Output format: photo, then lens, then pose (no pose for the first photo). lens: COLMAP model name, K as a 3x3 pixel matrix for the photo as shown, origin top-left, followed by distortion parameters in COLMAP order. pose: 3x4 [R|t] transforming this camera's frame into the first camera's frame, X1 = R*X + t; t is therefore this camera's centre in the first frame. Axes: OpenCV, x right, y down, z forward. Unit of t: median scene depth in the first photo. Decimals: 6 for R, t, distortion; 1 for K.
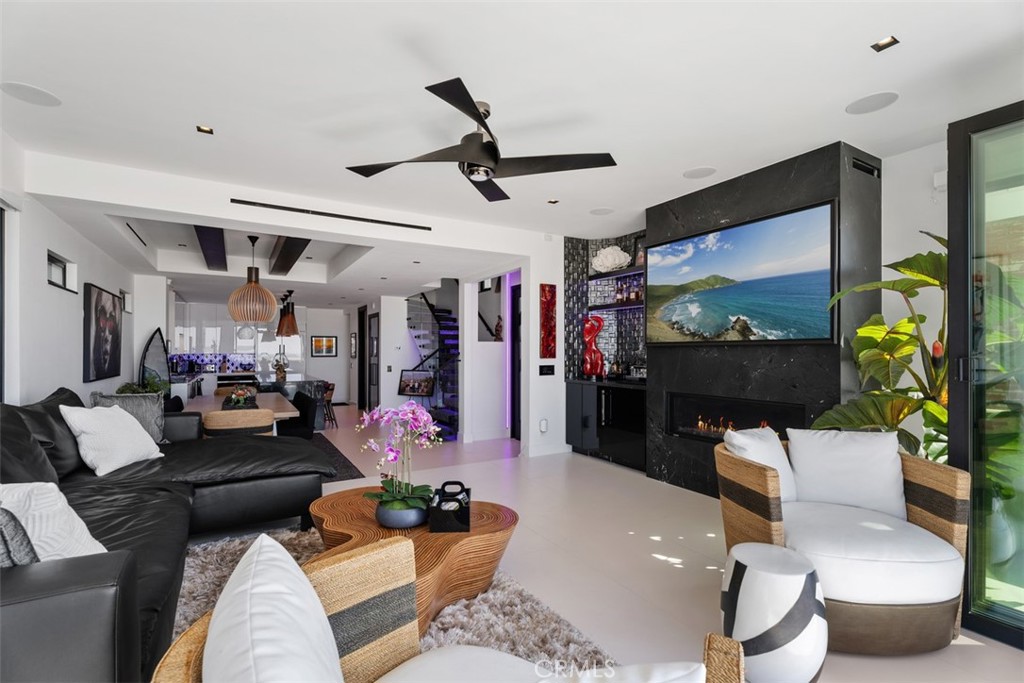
lens RADIAL K [[454.2, 0, 512.1], [0, 454.2, 347.7], [0, 0, 1]] dist [0.001247, 0.001931]
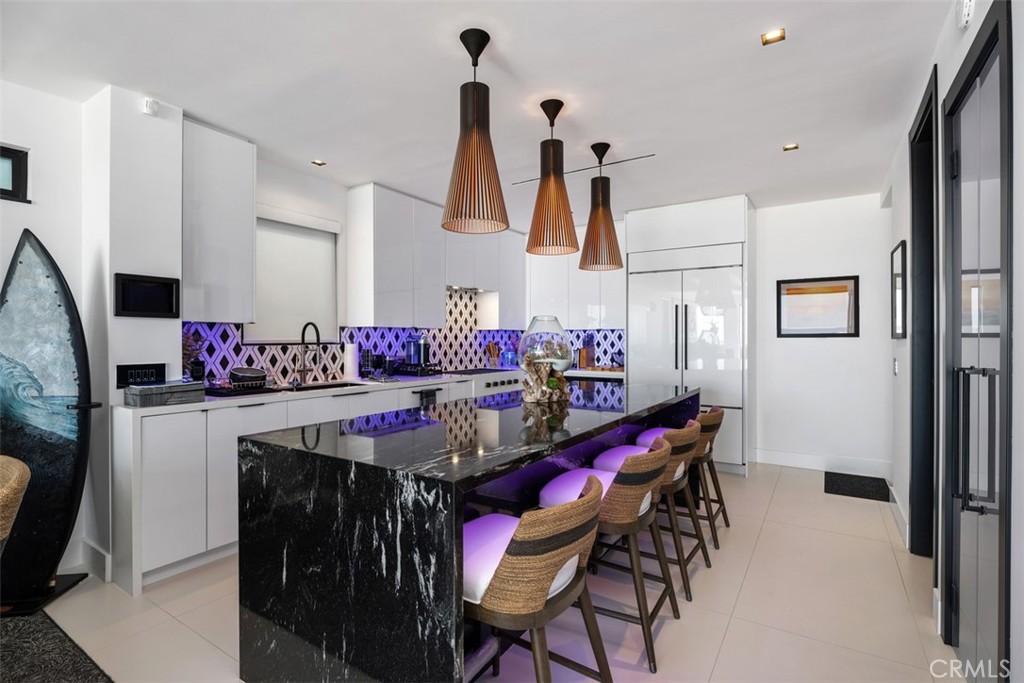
lens RADIAL K [[485.3, 0, 509.0], [0, 485.3, 337.9], [0, 0, 1]] dist [-0.003315, -0.002869]
pose [[0.430000, -0.001164, -0.902828, -0.196588], [0.007905, 0.999966, 0.002476, 0.019929], [0.902794, -0.008201, 0.429995, 0.690009]]
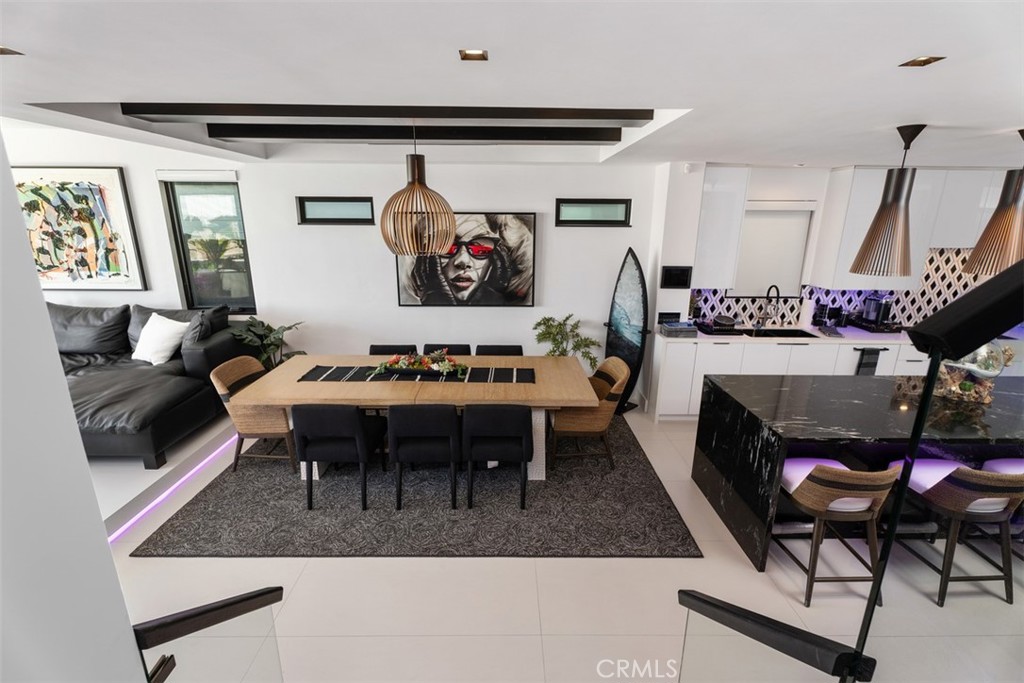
lens RADIAL K [[454.2, 0, 509.1], [0, 454.2, 340.3], [0, 0, 1]] dist [0.001247, 0.001931]
pose [[-0.513735, 0.223560, -0.828310, -0.057306], [-0.000661, 0.965350, 0.260958, -0.051366], [0.857949, 0.134611, -0.495786, 0.714203]]
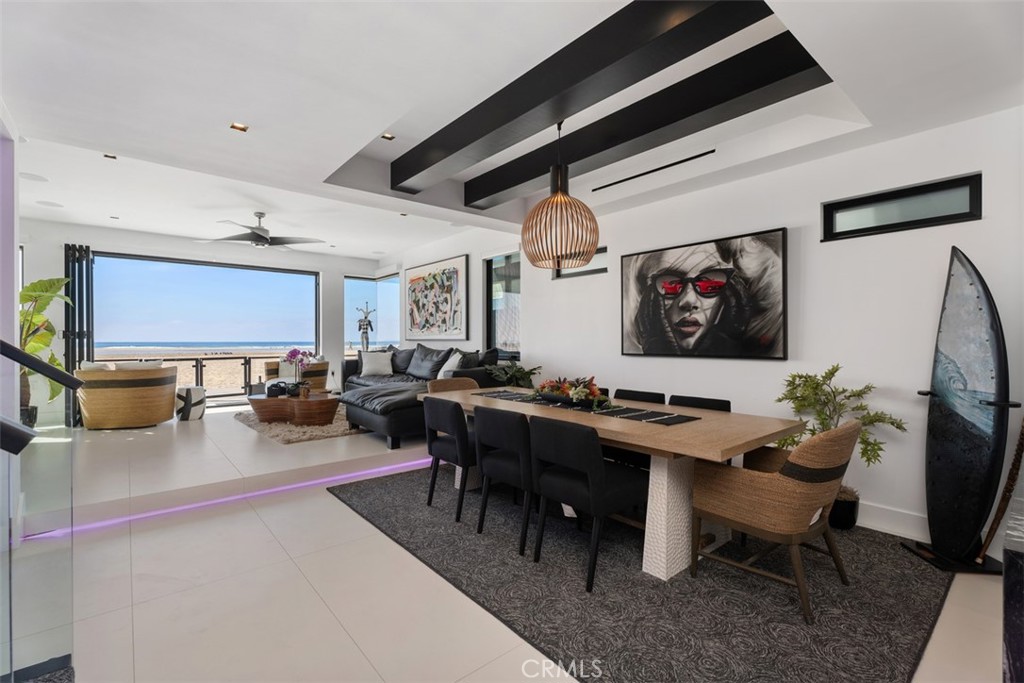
lens RADIAL K [[454.2, 0, 510.1], [0, 454.2, 341.1], [0, 0, 1]] dist [0.001247, 0.001931]
pose [[-0.988285, -0.000218, -0.152621, -0.214577], [0.000807, 0.999978, -0.006656, 0.021333], [0.152619, -0.006701, -0.988262, 0.782262]]
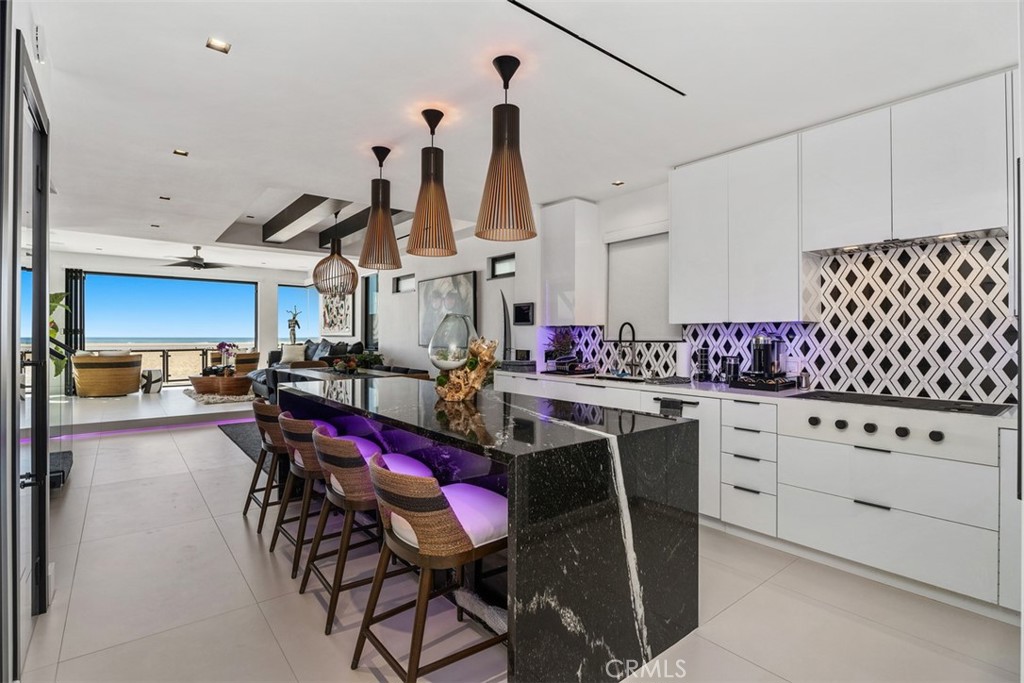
lens RADIAL K [[485.3, 0, 508.8], [0, 485.3, 333.4], [0, 0, 1]] dist [-0.003315, -0.002869]
pose [[-0.991932, -0.003501, -0.126723, -0.409963], [-0.001711, 0.999897, -0.014230, 0.023038], [0.126760, -0.013899, -0.991836, 1.063894]]
